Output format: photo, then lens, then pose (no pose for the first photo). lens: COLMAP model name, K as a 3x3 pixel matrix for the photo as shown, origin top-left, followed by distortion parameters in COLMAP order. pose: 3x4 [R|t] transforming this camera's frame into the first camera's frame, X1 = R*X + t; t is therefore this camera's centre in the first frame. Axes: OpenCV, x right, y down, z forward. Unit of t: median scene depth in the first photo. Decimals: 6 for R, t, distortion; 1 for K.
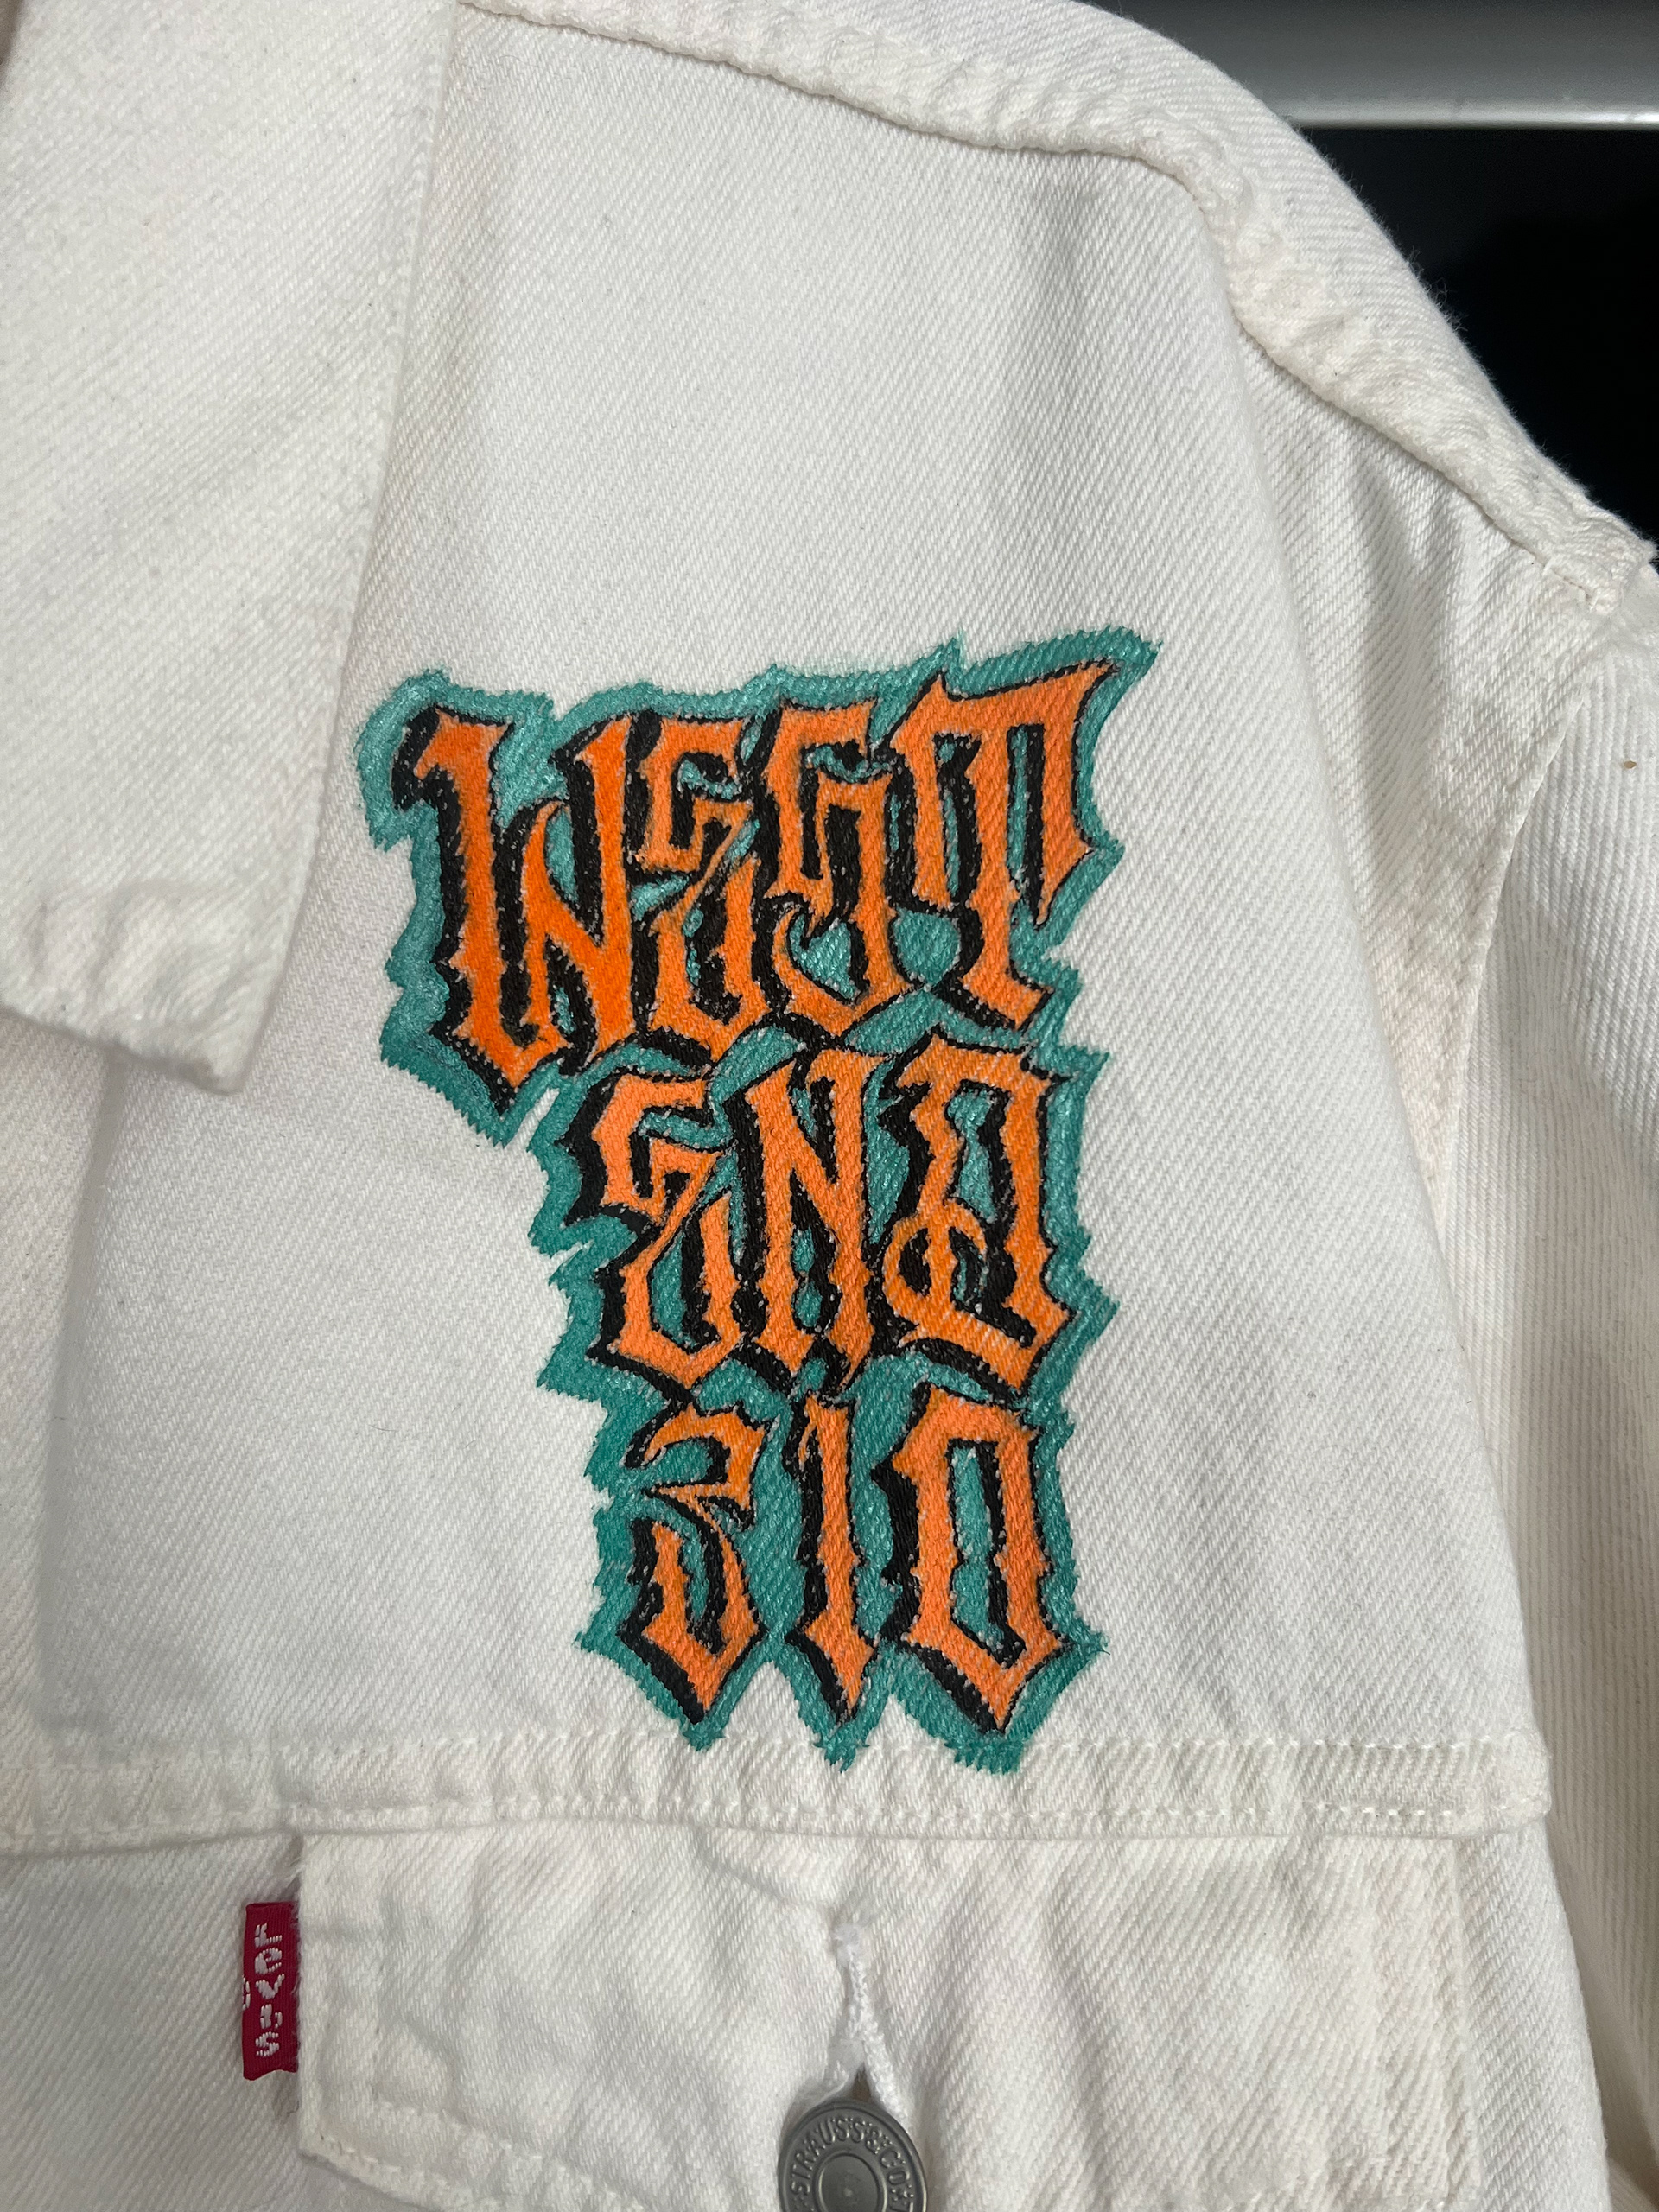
lens RADIAL K [[1671.2, 0, 829.5], [0, 1671.2, 1106.0], [0, 0, 1]] dist [0.094990, -0.217639]
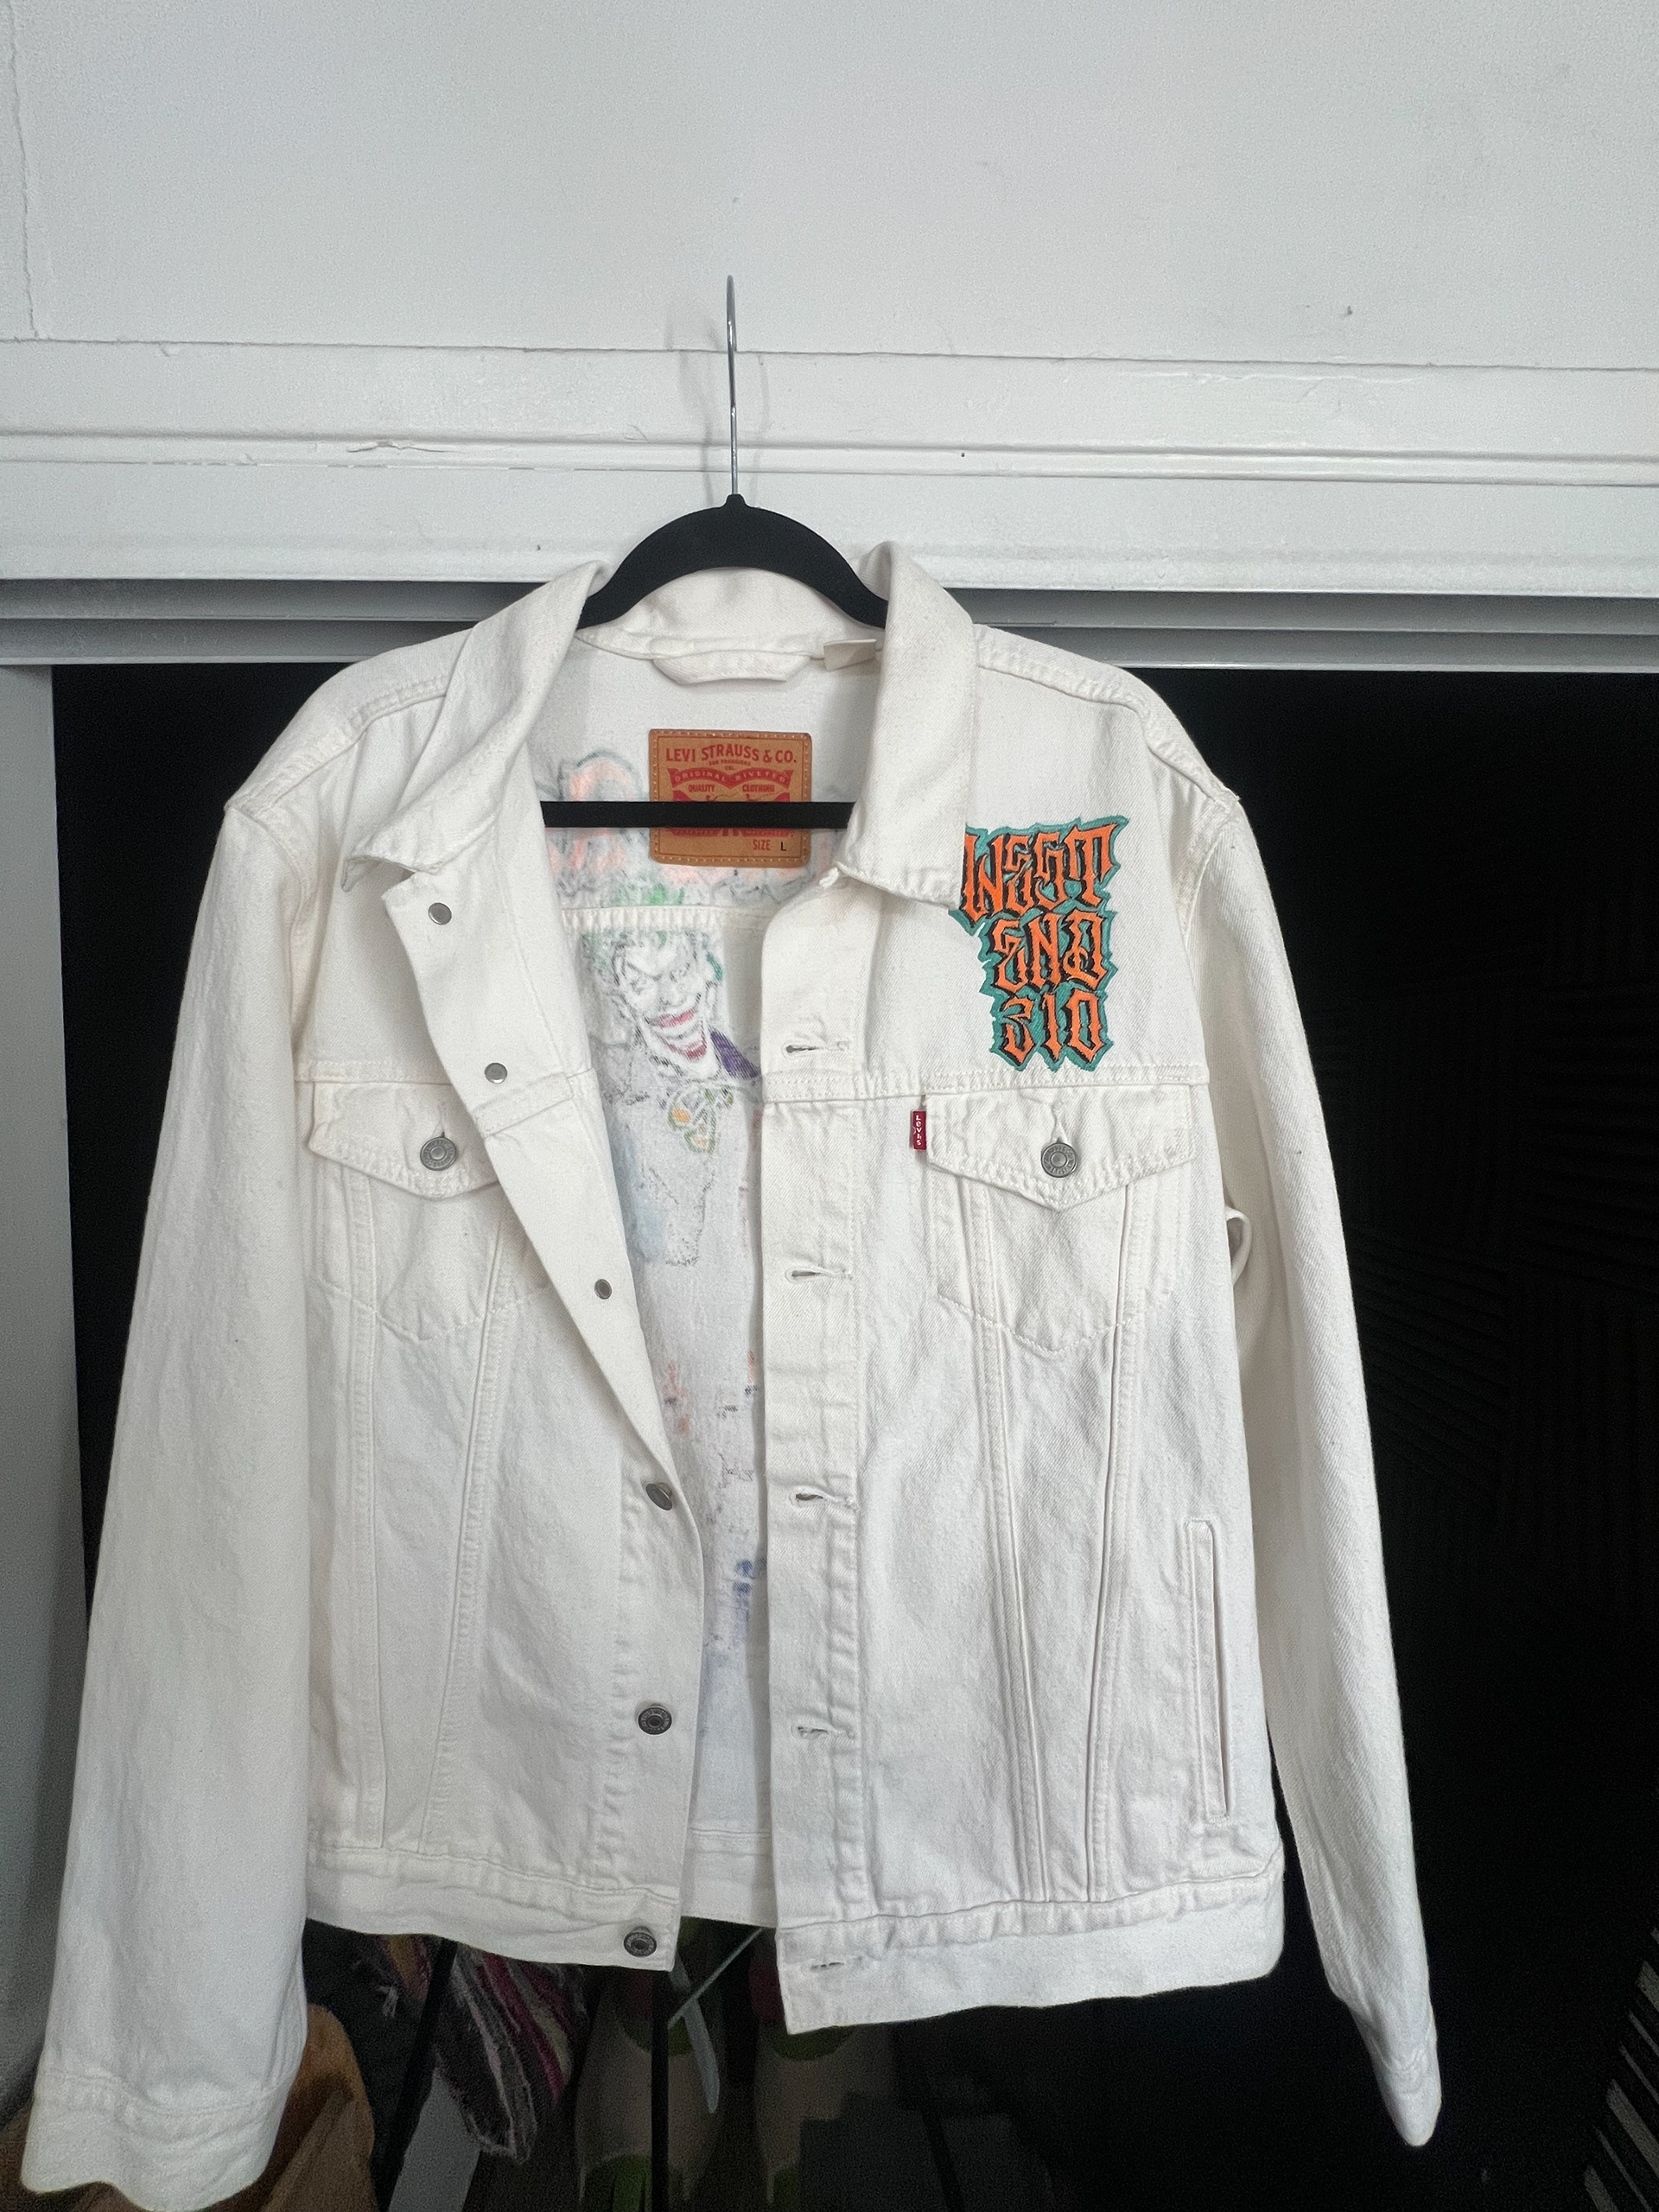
lens RADIAL K [[892.8, 0, 829.5], [0, 892.8, 1106.0], [0, 0, 1]] dist [-0.000160, -0.000007]
pose [[0.999418, 0.000632, 0.034101, -0.645506], [-0.002266, 0.998849, 0.047902, 0.354740], [-0.034031, -0.047951, 0.998270, -1.299852]]
